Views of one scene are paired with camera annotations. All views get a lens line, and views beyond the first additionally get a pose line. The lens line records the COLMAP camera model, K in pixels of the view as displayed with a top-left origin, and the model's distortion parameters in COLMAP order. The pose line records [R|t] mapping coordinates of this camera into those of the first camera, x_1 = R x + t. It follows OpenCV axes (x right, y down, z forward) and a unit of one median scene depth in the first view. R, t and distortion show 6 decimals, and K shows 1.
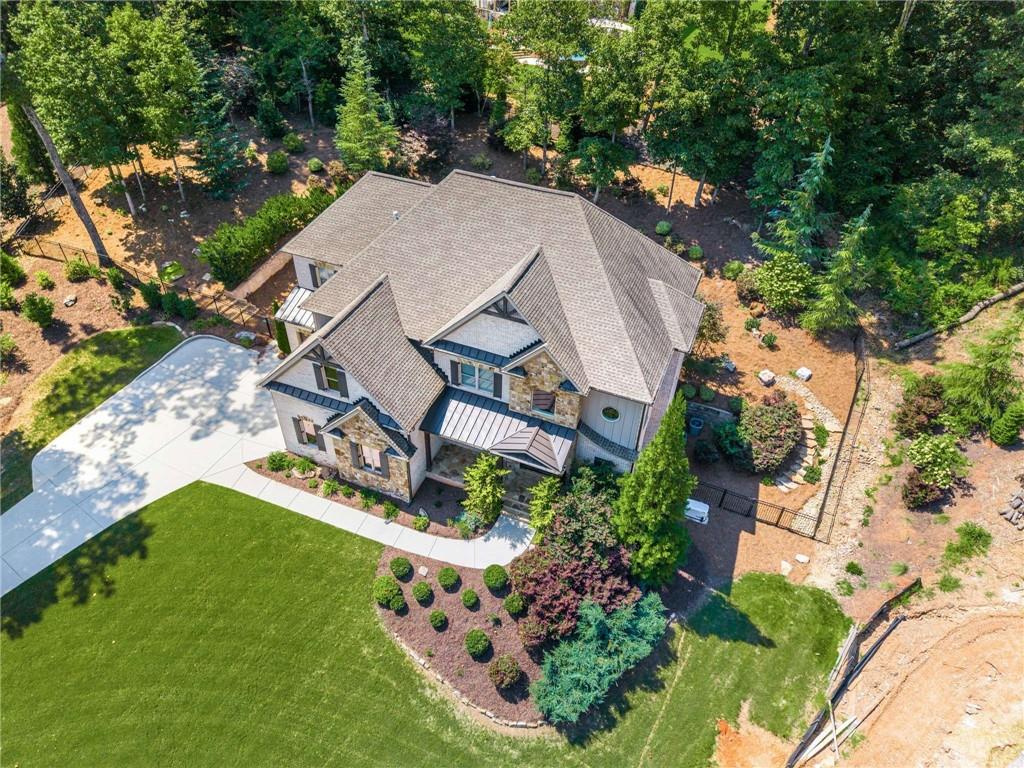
lens RADIAL K [[676.6, 0, 518.3], [0, 676.6, 381.4], [0, 0, 1]] dist [0.016132, -0.013940]
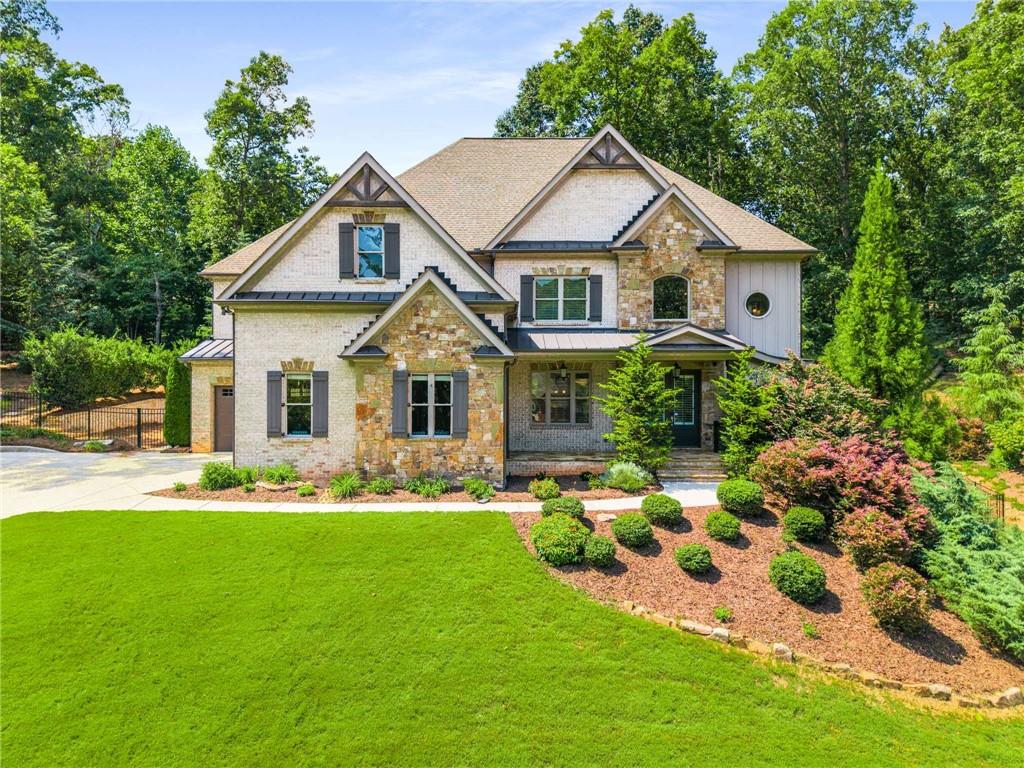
lens RADIAL K [[676.6, 0, 514.7], [0, 676.6, 387.7], [0, 0, 1]] dist [0.016132, -0.013940]
pose [[0.928621, -0.035331, 0.369344, -0.362168], [0.265559, 0.758490, -0.595123, 0.459255], [-0.259117, 0.650726, 0.713732, 0.578348]]
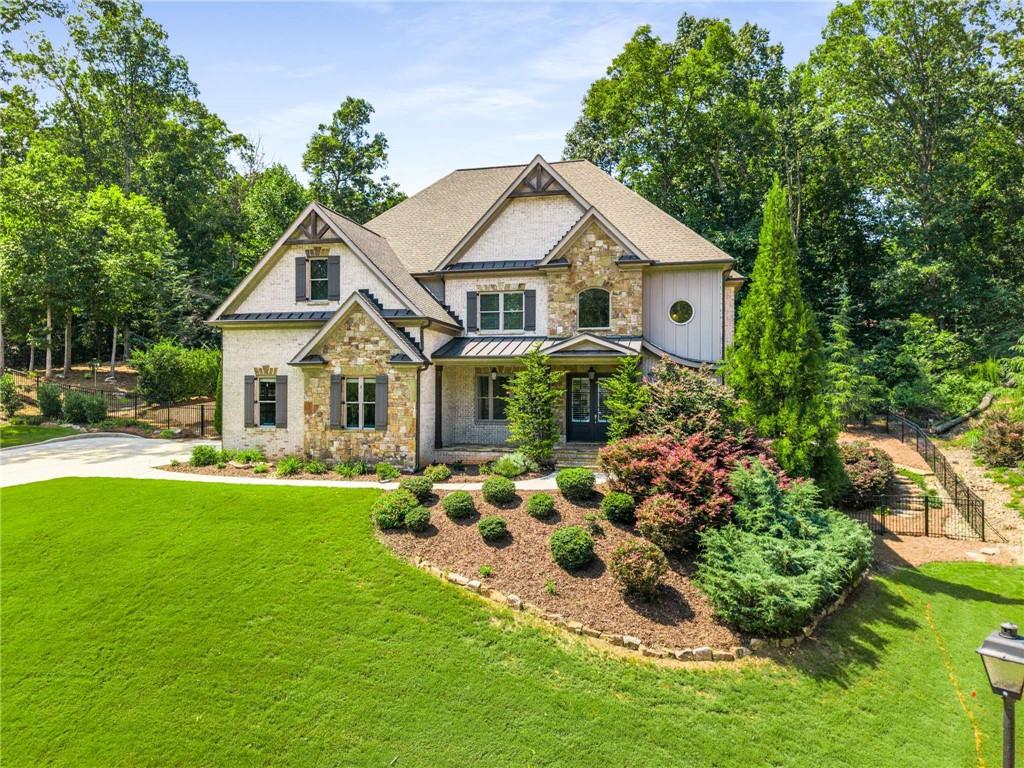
lens RADIAL K [[676.6, 0, 517.7], [0, 676.6, 386.7], [0, 0, 1]] dist [0.016132, -0.013940]
pose [[0.988314, -0.033425, 0.148725, -0.162545], [0.122250, 0.756609, -0.642337, 0.568446], [-0.091057, 0.653012, 0.751854, 0.461817]]
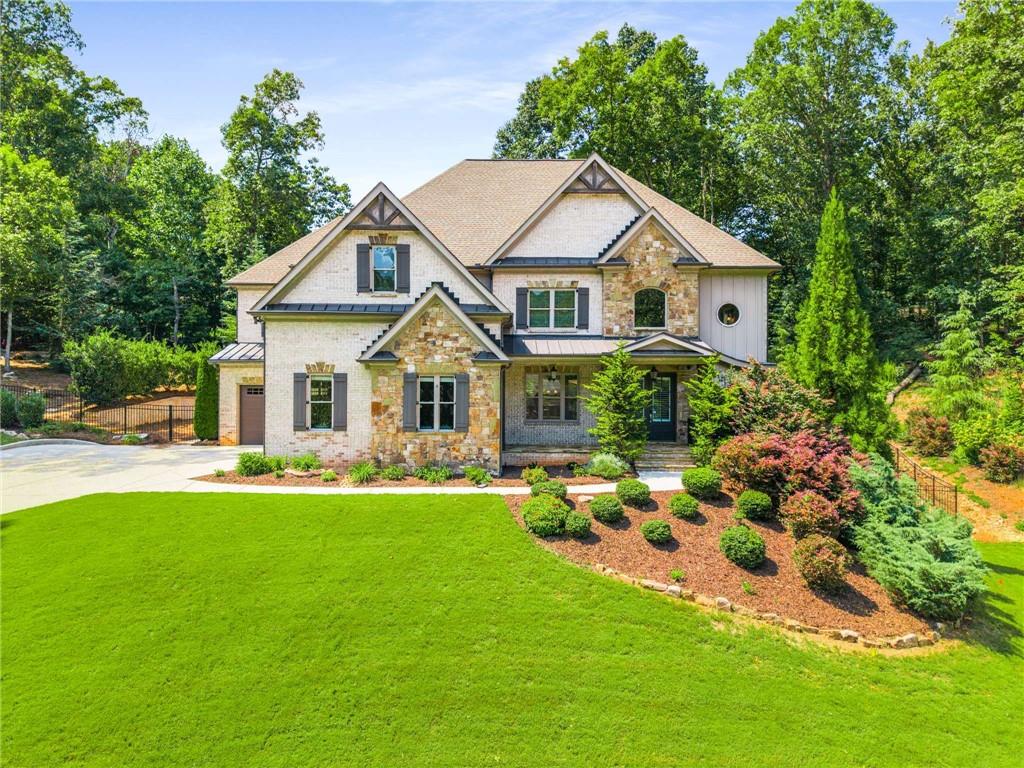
lens RADIAL K [[676.6, 0, 515.5], [0, 676.6, 388.9], [0, 0, 1]] dist [0.016132, -0.013940]
pose [[0.929055, -0.033390, 0.368433, -0.386846], [0.262502, 0.761256, -0.592944, 0.508927], [-0.260673, 0.647592, 0.716013, 0.517004]]
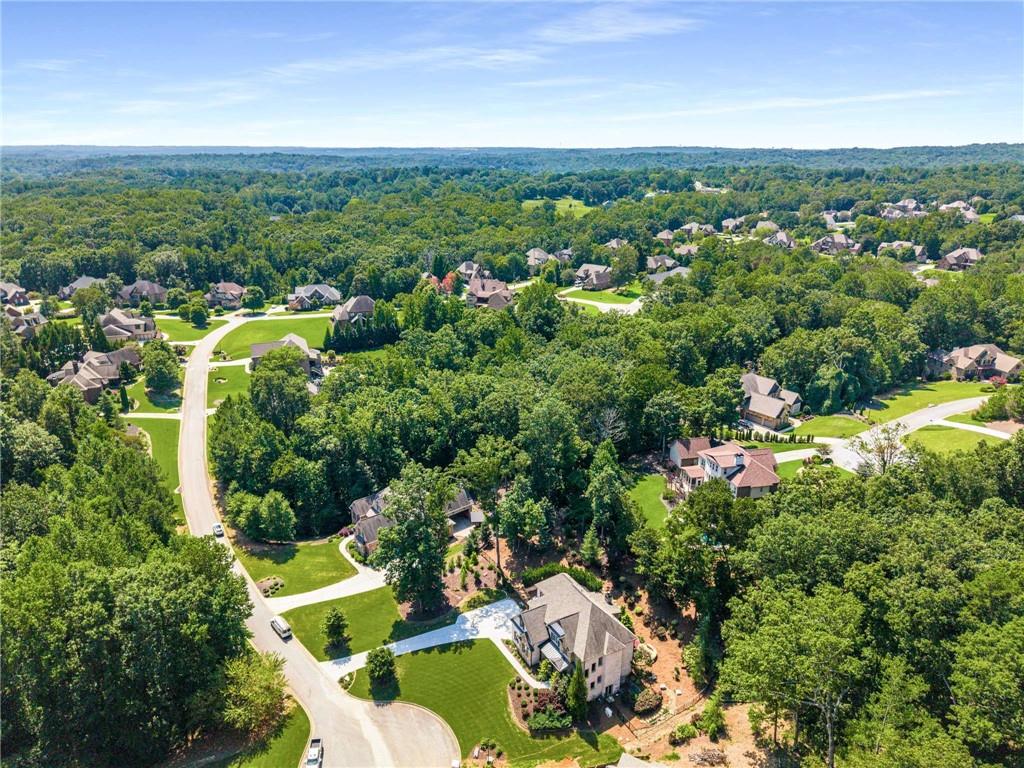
lens RADIAL K [[676.6, 0, 510.3], [0, 676.6, 385.9], [0, 0, 1]] dist [0.016132, -0.013940]
pose [[0.783615, 0.173939, -0.596399, 1.740381], [-0.387513, 0.887204, -0.250406, -0.212755], [0.485572, 0.427335, 0.762630, -2.589282]]
